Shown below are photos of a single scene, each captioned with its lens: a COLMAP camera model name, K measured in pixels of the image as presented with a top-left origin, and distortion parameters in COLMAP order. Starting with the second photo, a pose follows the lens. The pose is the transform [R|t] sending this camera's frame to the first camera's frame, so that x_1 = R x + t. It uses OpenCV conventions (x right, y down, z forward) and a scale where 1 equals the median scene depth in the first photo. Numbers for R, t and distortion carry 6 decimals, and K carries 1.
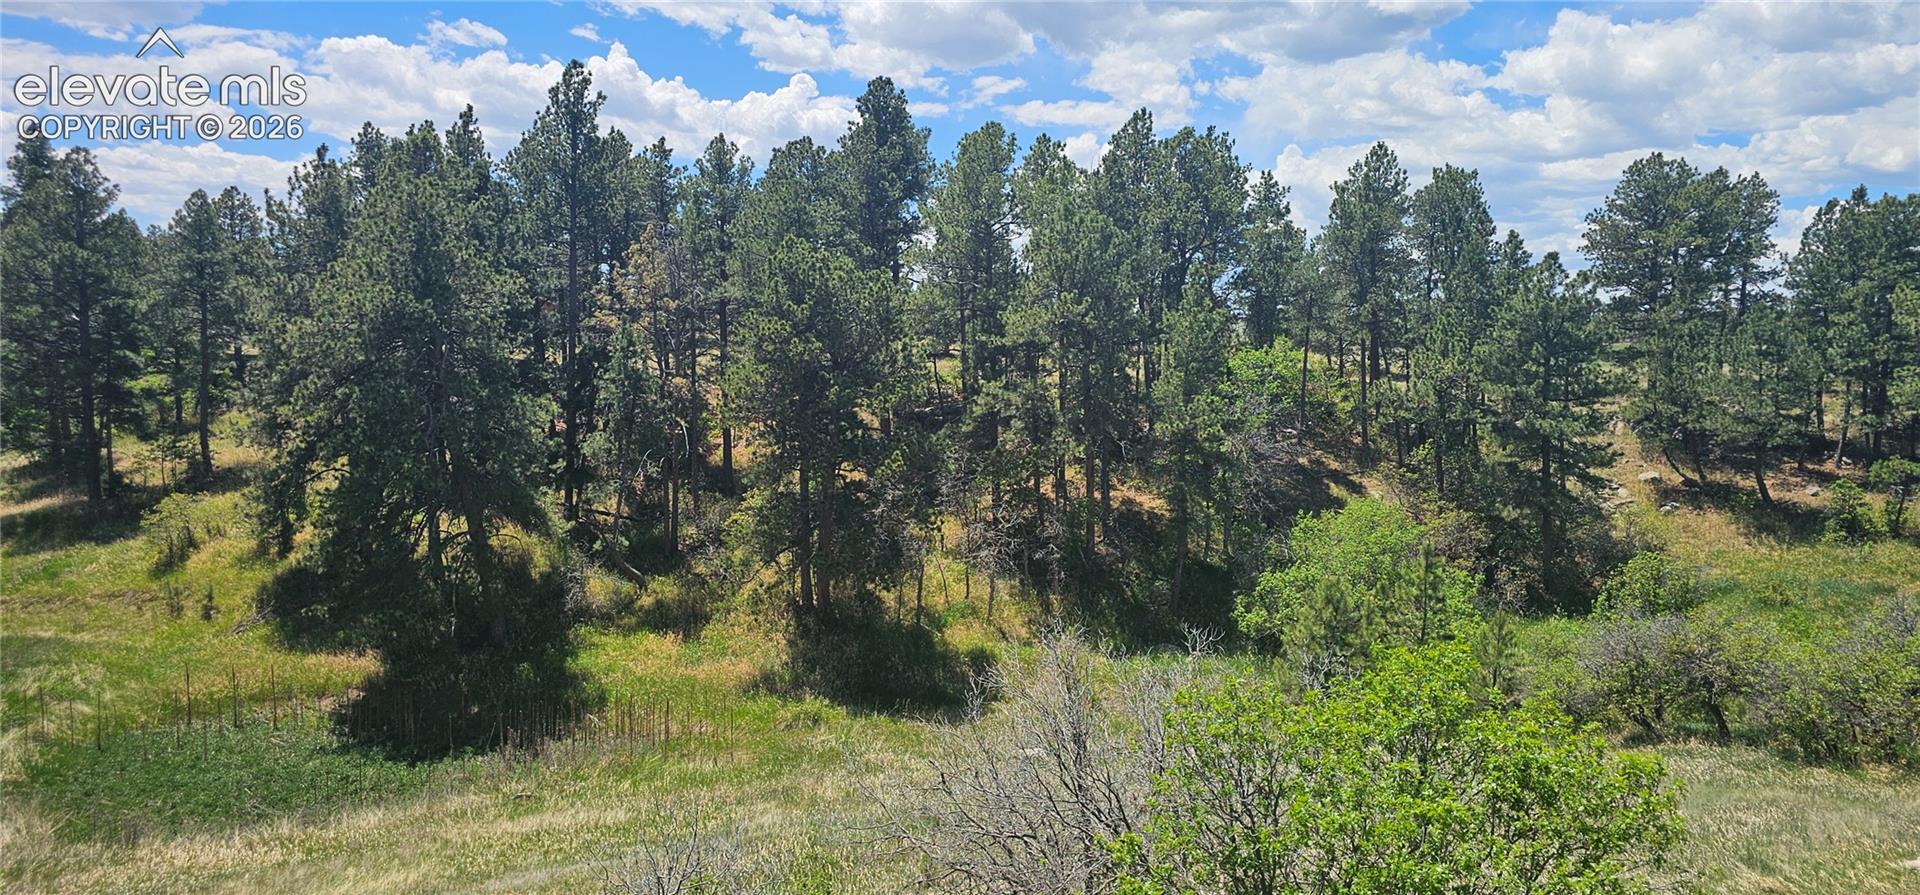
lens RADIAL K [[1286.8, 0, 966.7], [0, 1286.8, 441.3], [0, 0, 1]] dist [0.063573, -0.061445]
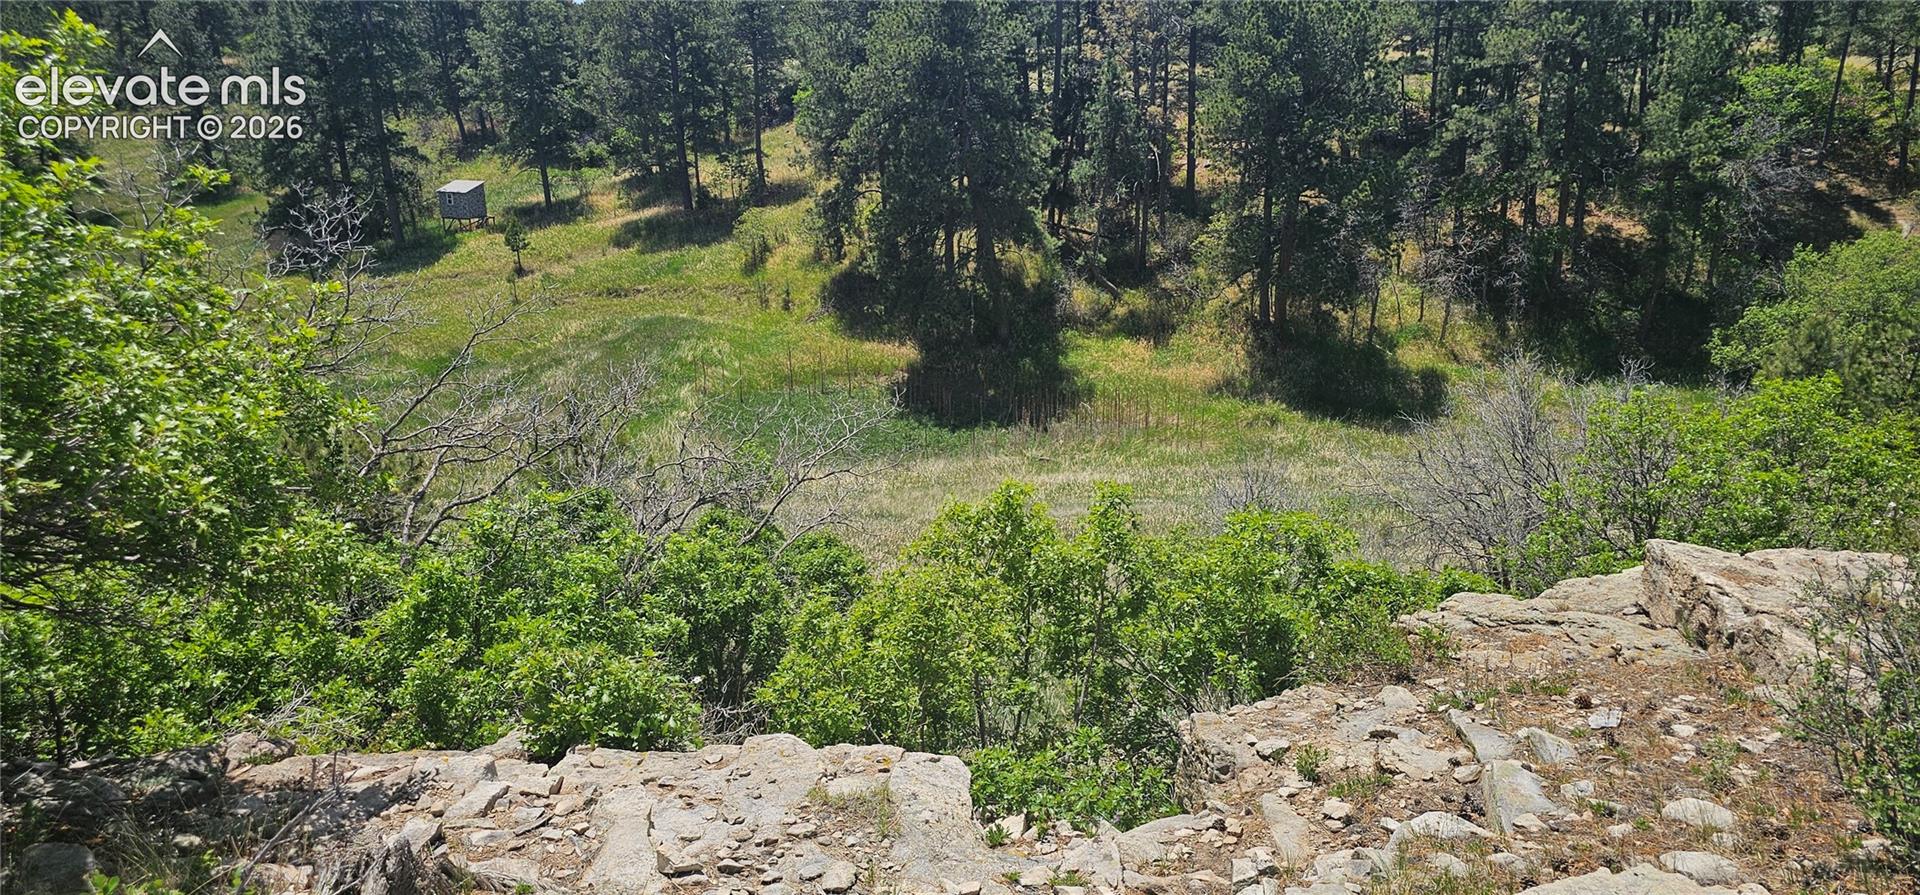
lens RADIAL K [[1292.1, 0, 959.1], [0, 1292.1, 440.6], [0, 0, 1]] dist [0.085495, -0.081464]
pose [[0.945780, 0.073217, -0.316447, -0.011961], [-0.001298, 0.975107, 0.221732, -0.019028], [0.324805, -0.209299, 0.922332, -0.132620]]
